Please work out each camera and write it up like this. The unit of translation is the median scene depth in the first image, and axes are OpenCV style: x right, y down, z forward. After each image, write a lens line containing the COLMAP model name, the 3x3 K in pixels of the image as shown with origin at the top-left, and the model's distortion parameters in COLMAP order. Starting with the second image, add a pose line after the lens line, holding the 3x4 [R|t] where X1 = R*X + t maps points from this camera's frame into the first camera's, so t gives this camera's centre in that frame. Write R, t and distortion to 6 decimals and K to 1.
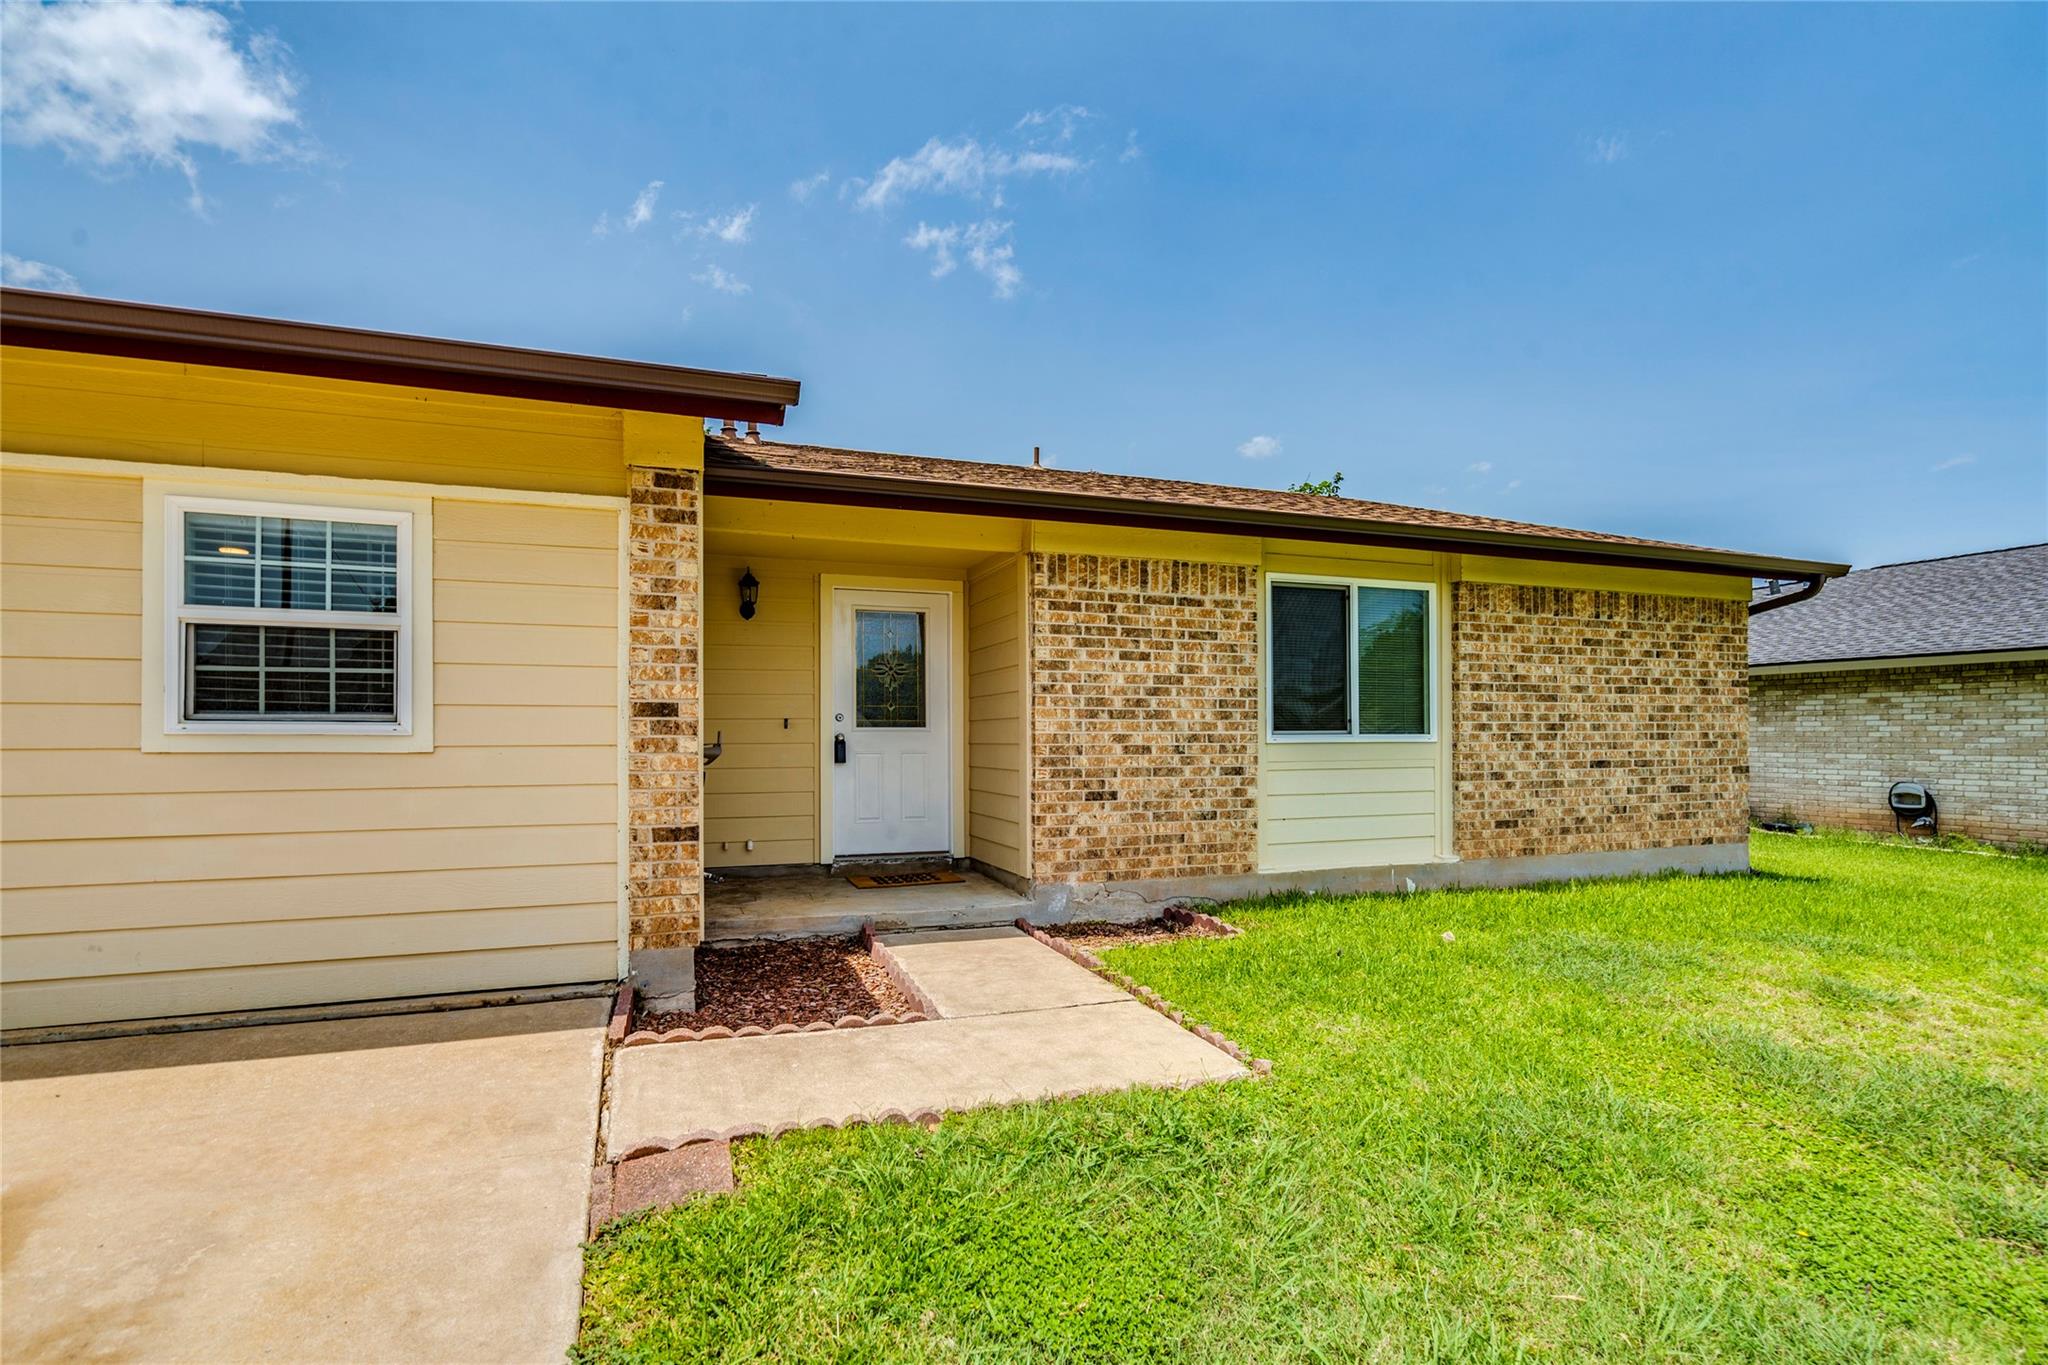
lens RADIAL K [[972.2, 0, 1035.2], [0, 972.2, 734.6], [0, 0, 1]] dist [-0.003346, -0.000025]
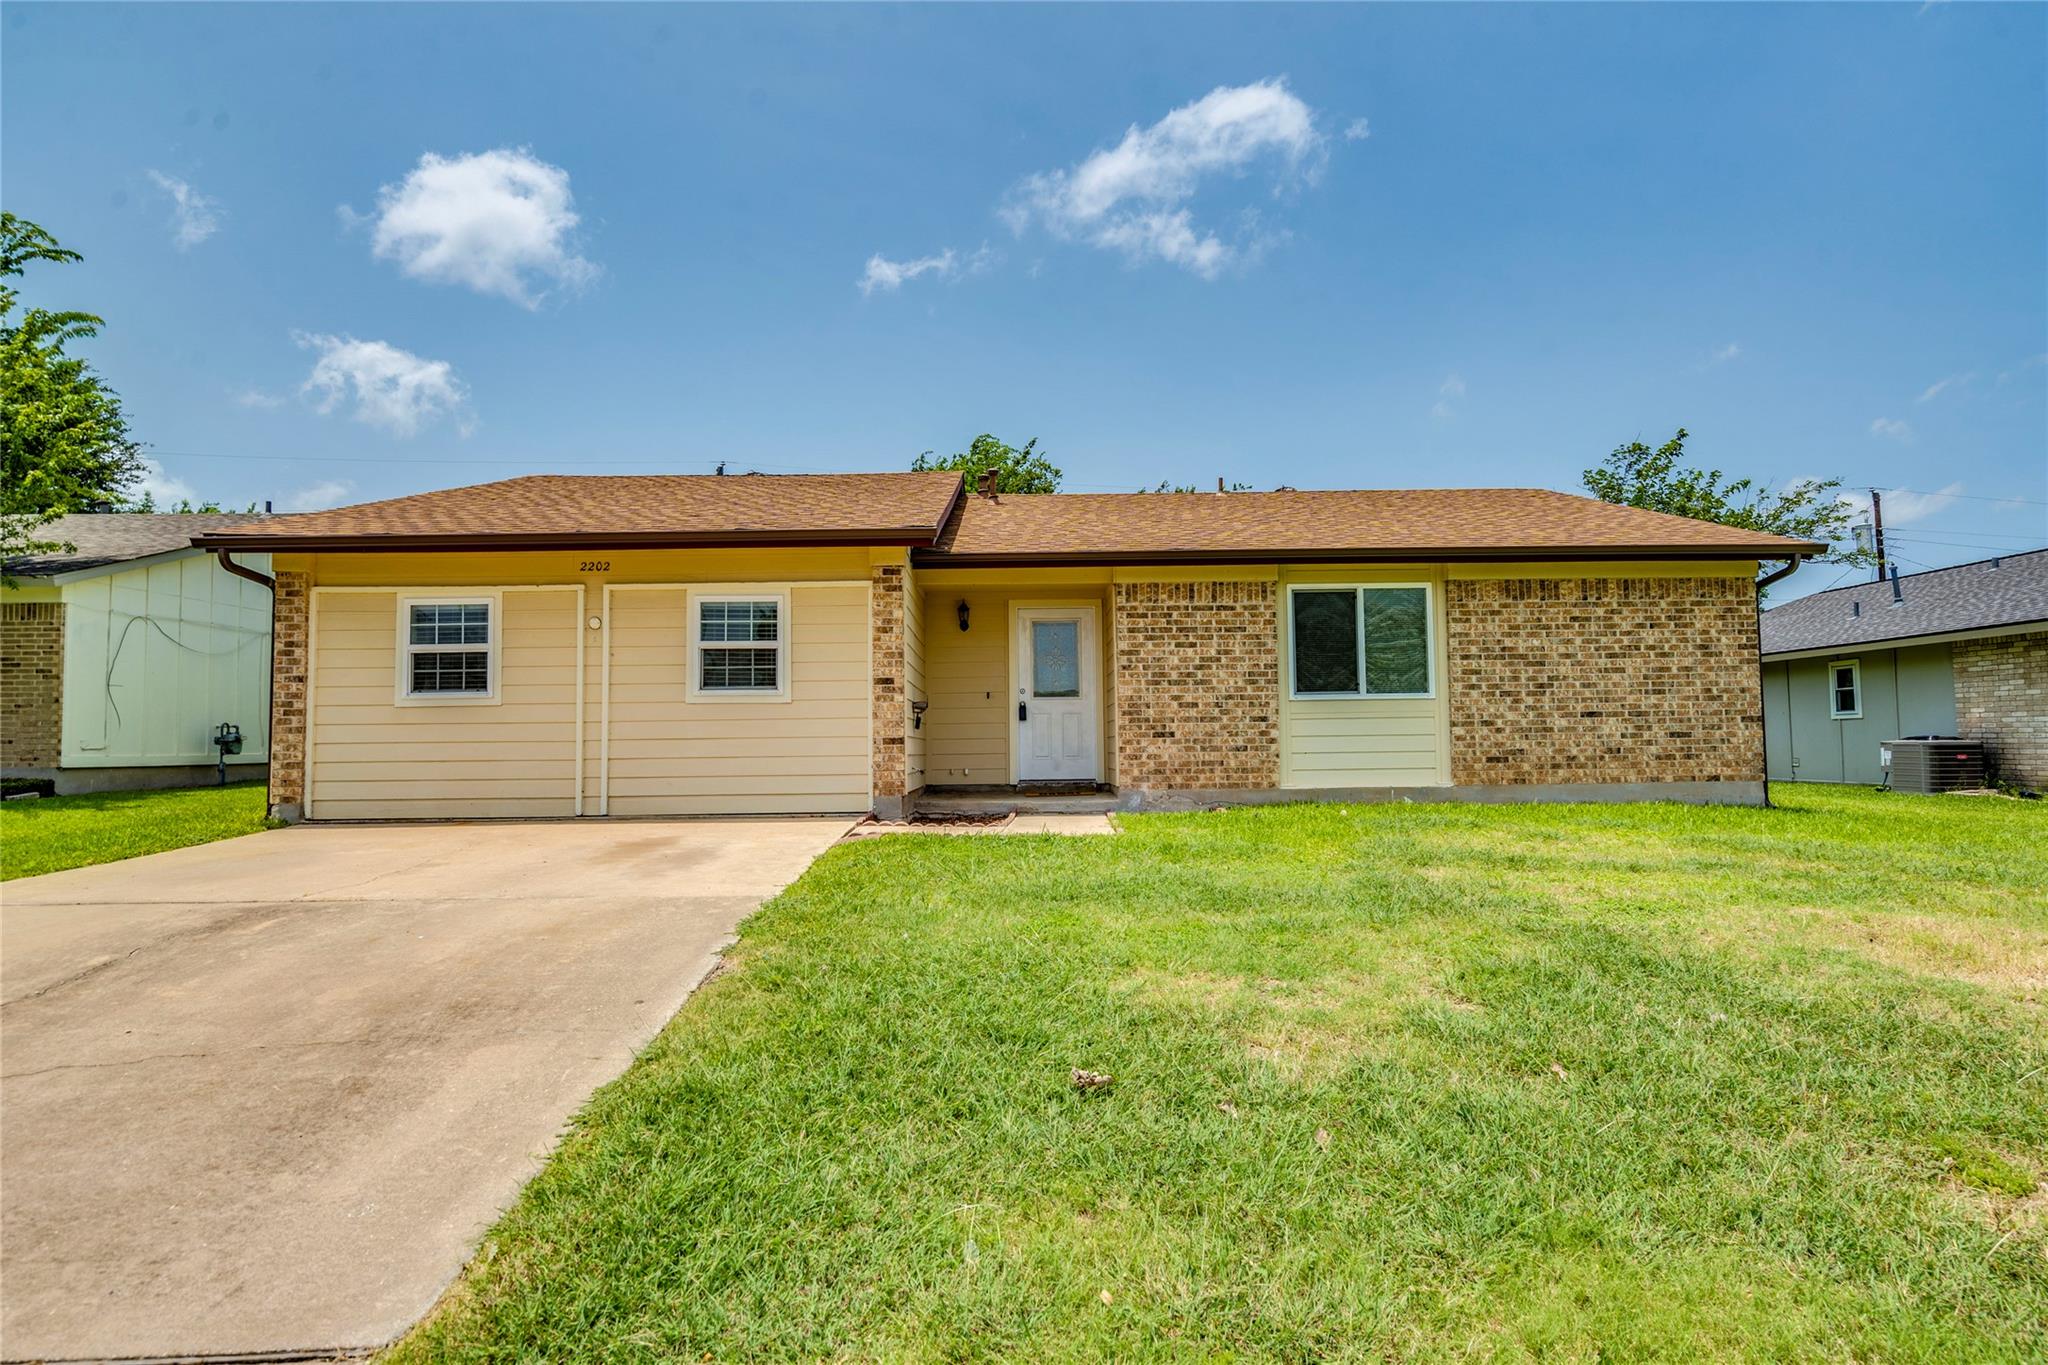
lens RADIAL K [[1126.0, 0, 1048.5], [0, 1126.0, 685.9], [0, 0, 1]] dist [0.012189, 0.000206]
pose [[0.940903, -0.026440, -0.337644, 0.460458], [0.010441, 0.998739, -0.049113, 0.065031], [0.338516, 0.042685, 0.939992, -0.701116]]
